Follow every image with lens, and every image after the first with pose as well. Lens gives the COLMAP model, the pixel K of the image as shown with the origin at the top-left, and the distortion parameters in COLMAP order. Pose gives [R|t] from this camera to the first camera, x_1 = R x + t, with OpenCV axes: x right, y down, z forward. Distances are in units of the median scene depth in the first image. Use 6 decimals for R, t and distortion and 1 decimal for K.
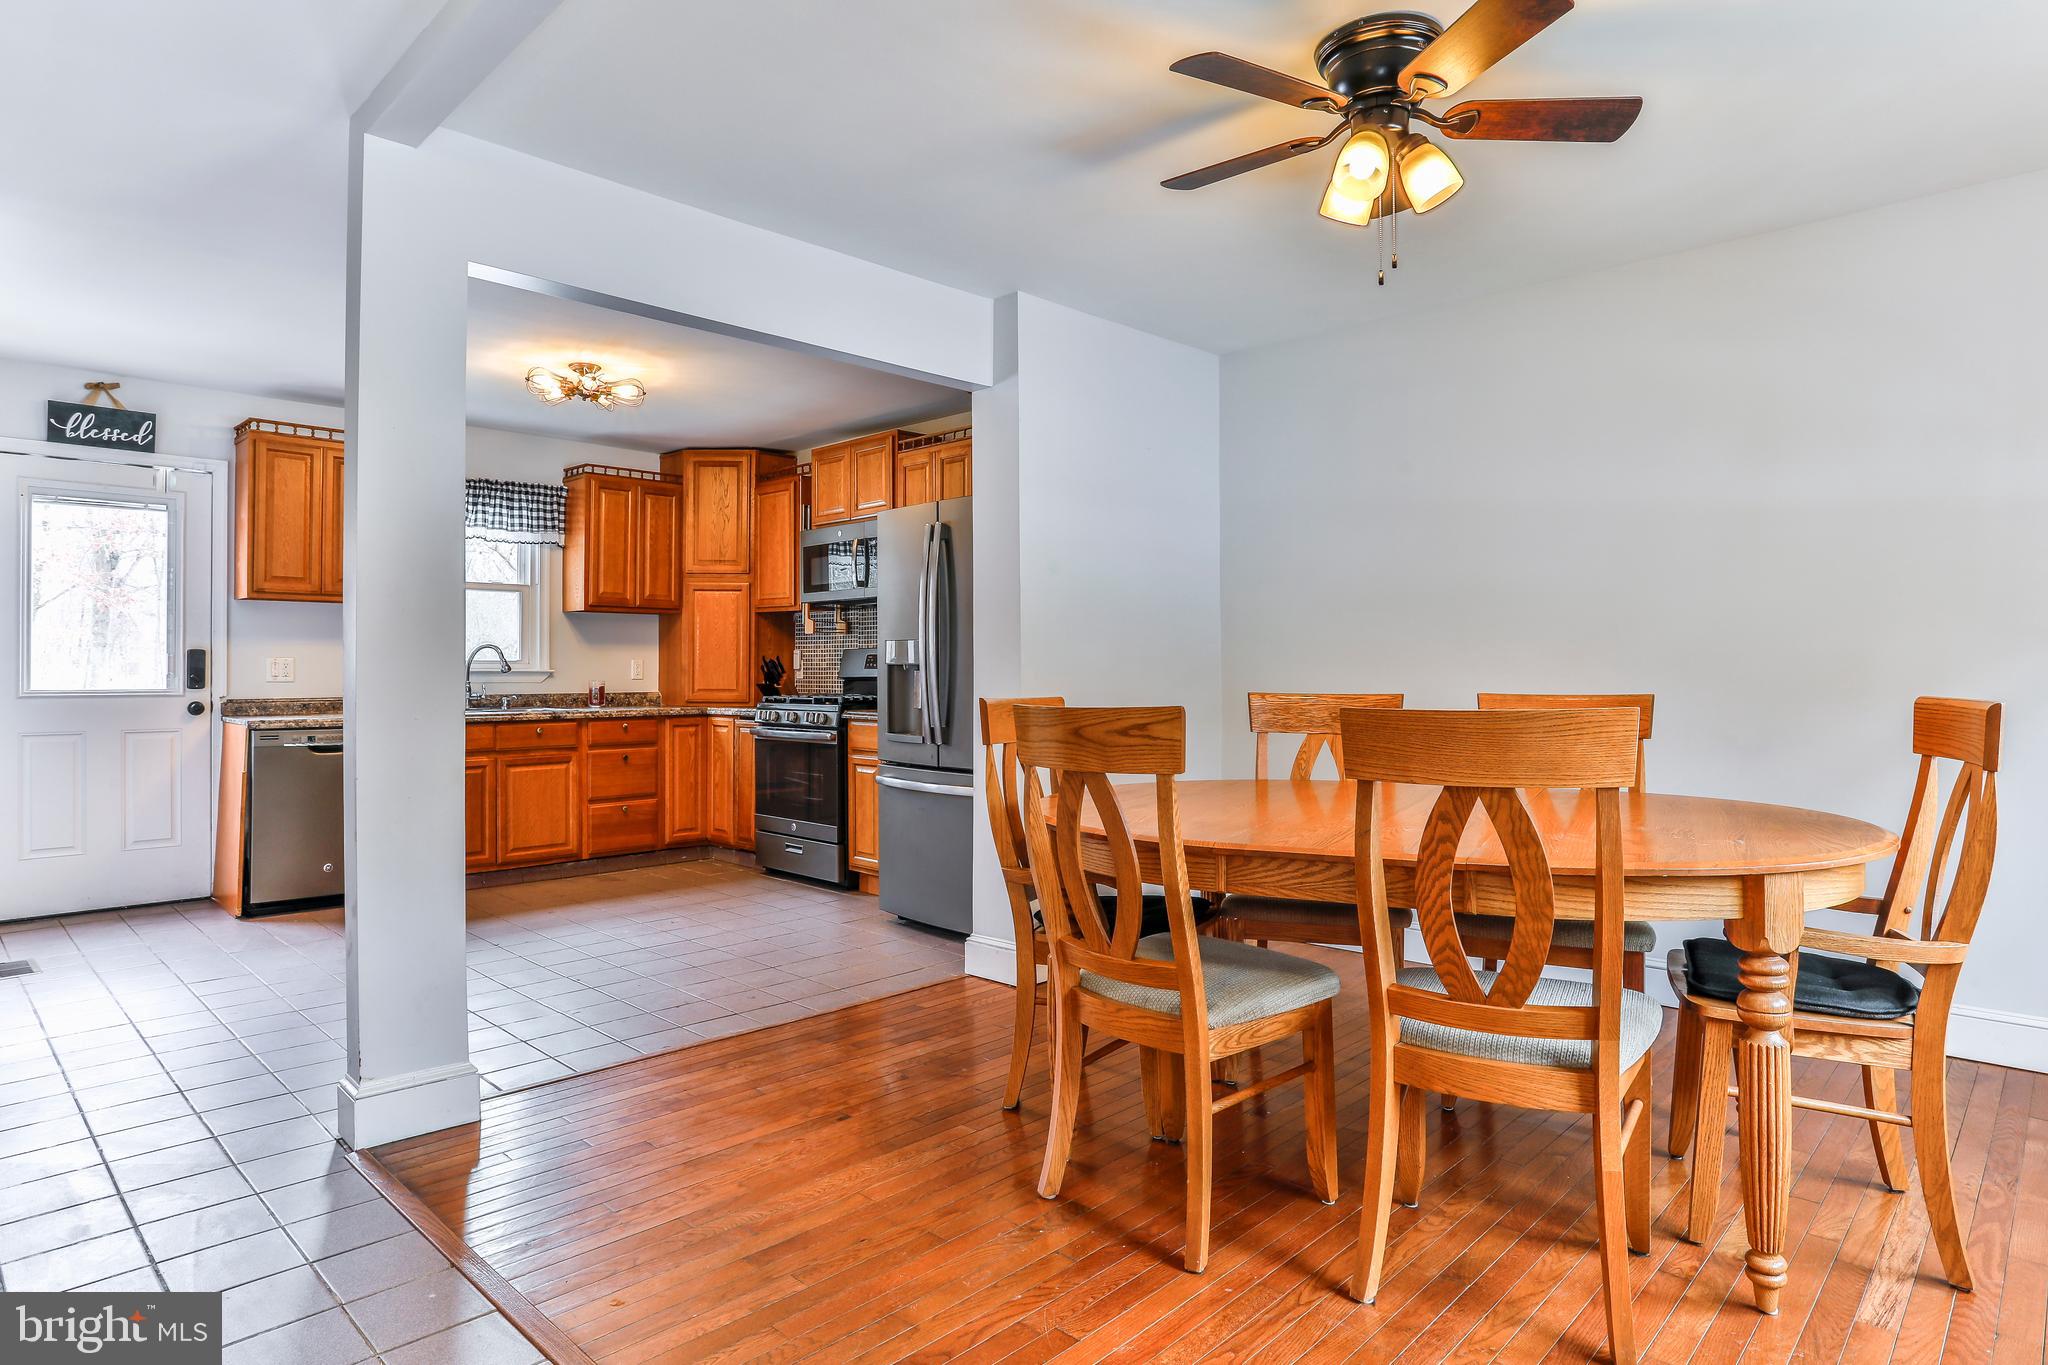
lens RADIAL K [[1135.0, 0, 1014.5], [0, 1135.0, 658.2], [0, 0, 1]] dist [-0.045416, 0.029894]
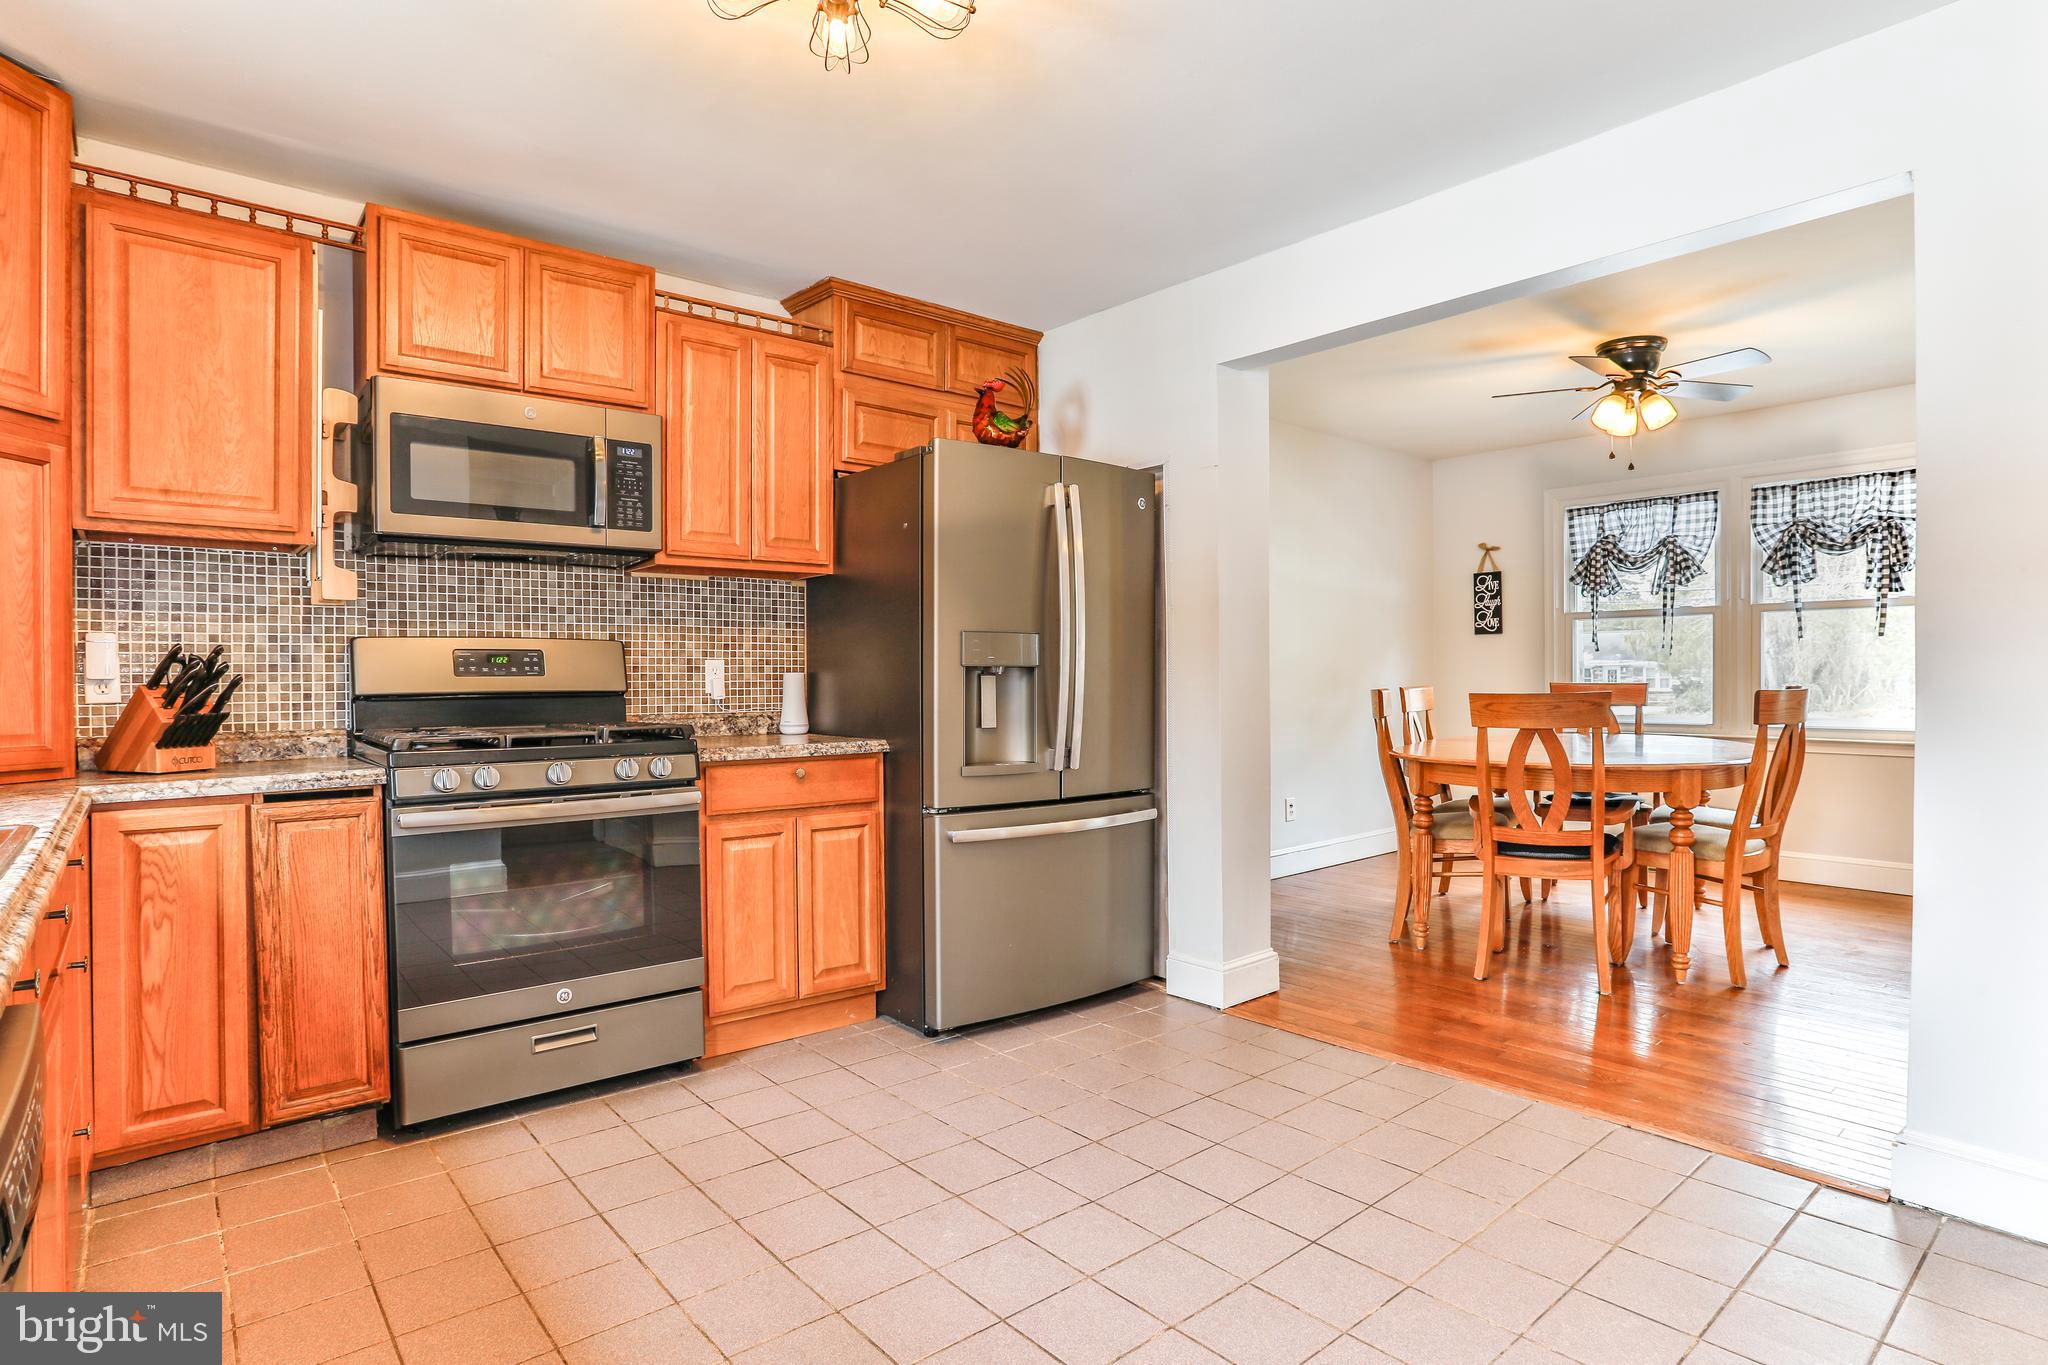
lens RADIAL K [[1059.6, 0, 1040.1], [0, 1059.6, 683.4], [0, 0, 1]] dist [-0.063162, 0.028482]
pose [[0.094491, -0.006979, 0.995501, -0.606882], [-0.002243, 0.999971, 0.007223, 0.008902], [-0.995523, -0.002916, 0.094472, 0.729062]]
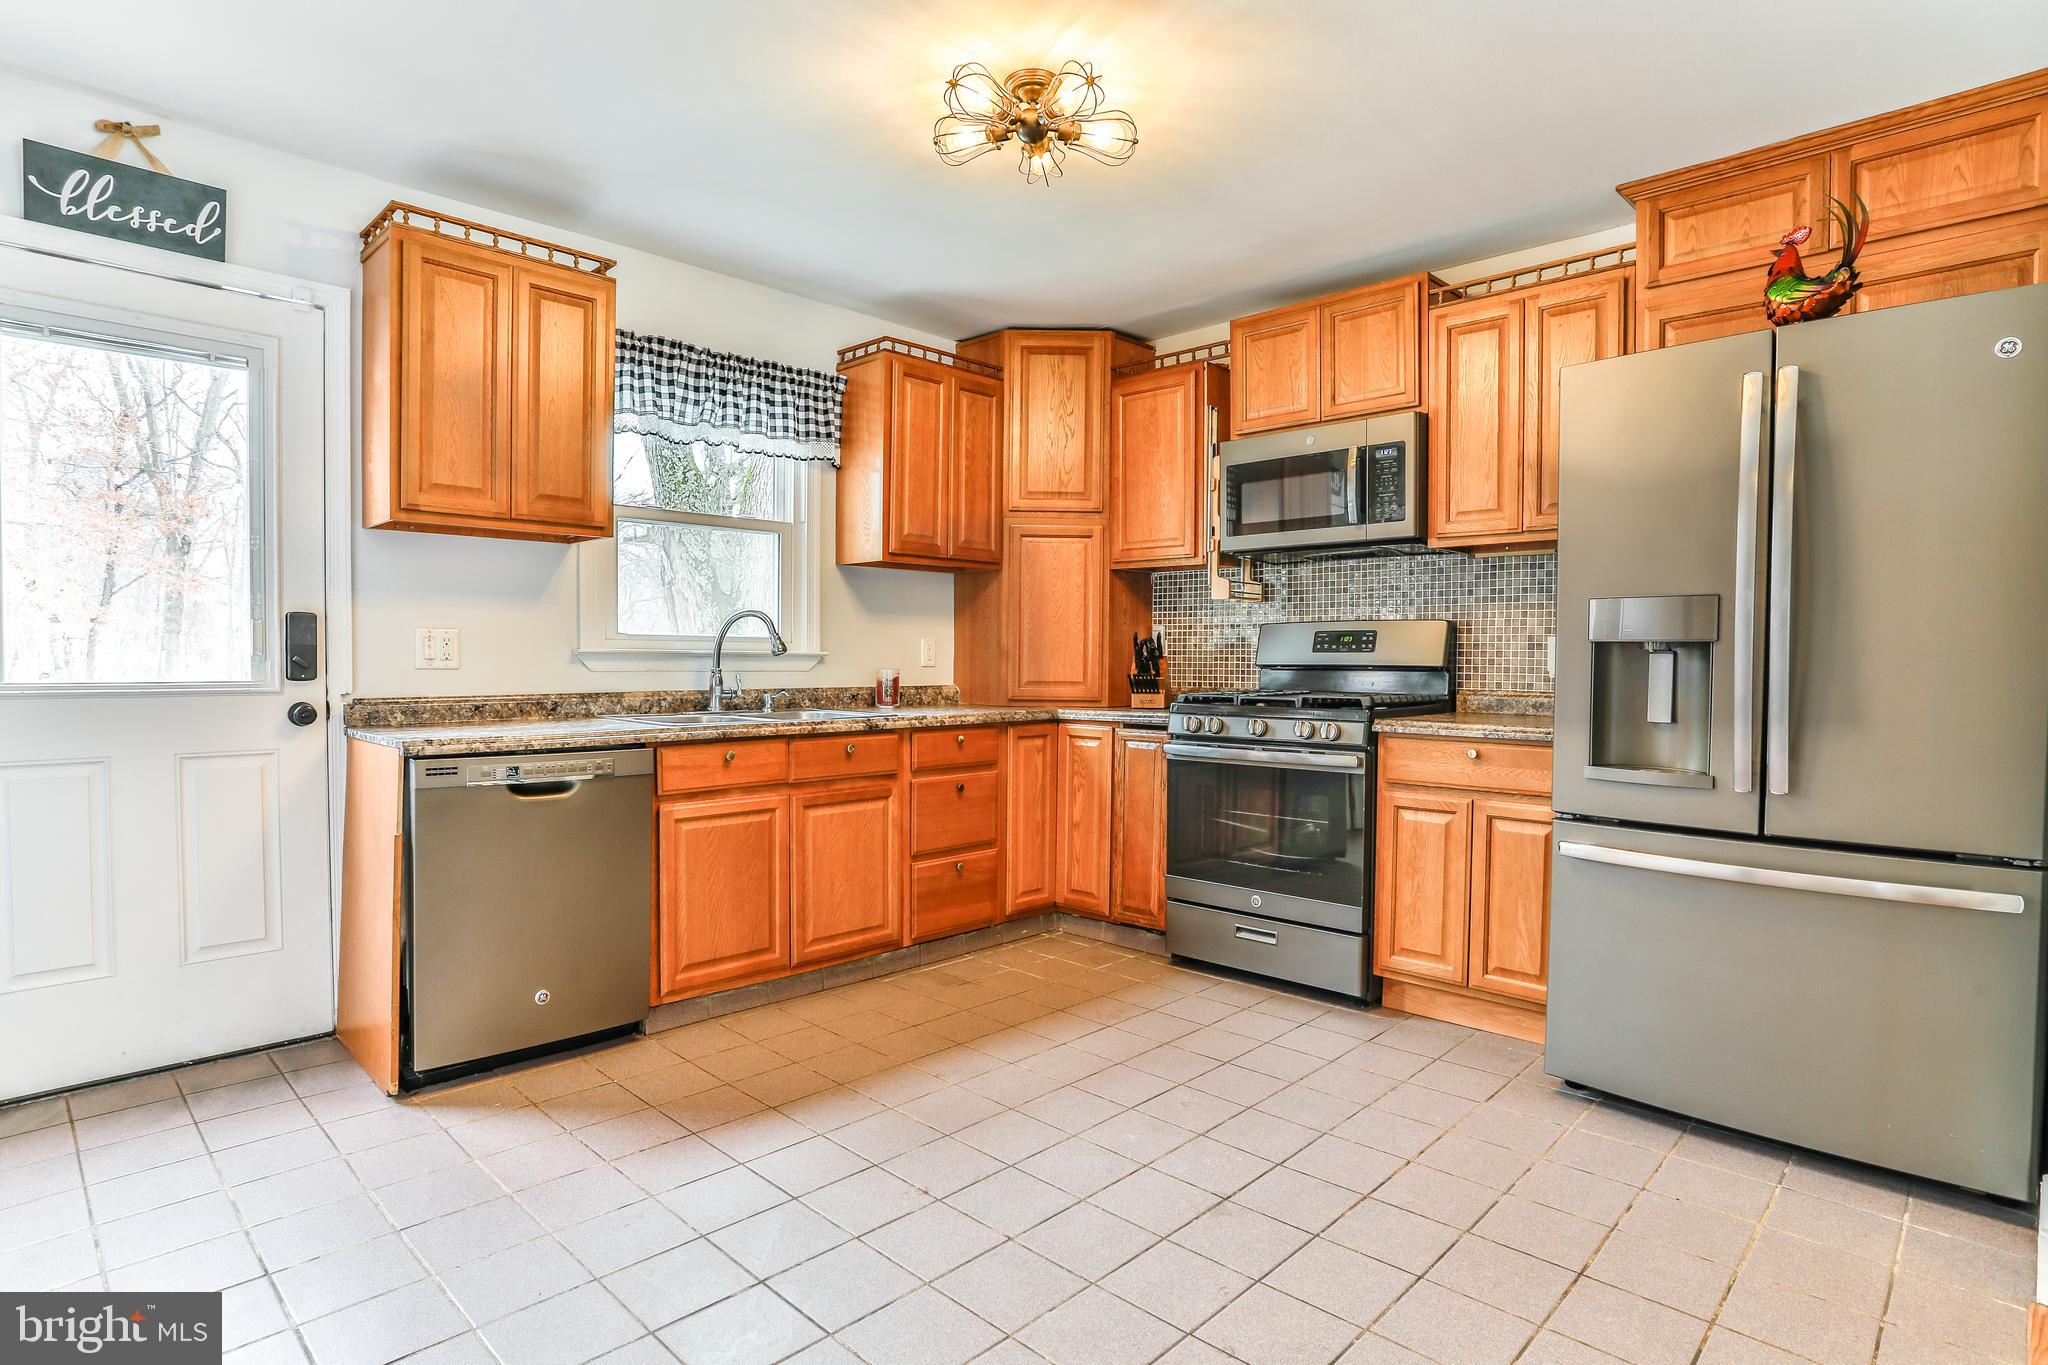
lens RADIAL K [[1059.6, 0, 1040.1], [0, 1059.6, 683.4], [0, 0, 1]] dist [-0.063162, 0.028482]
pose [[0.999921, 0.004226, 0.011862, -0.312379], [-0.004615, 0.999446, 0.032973, 0.008309], [-0.011717, -0.033025, 0.999386, 0.403744]]
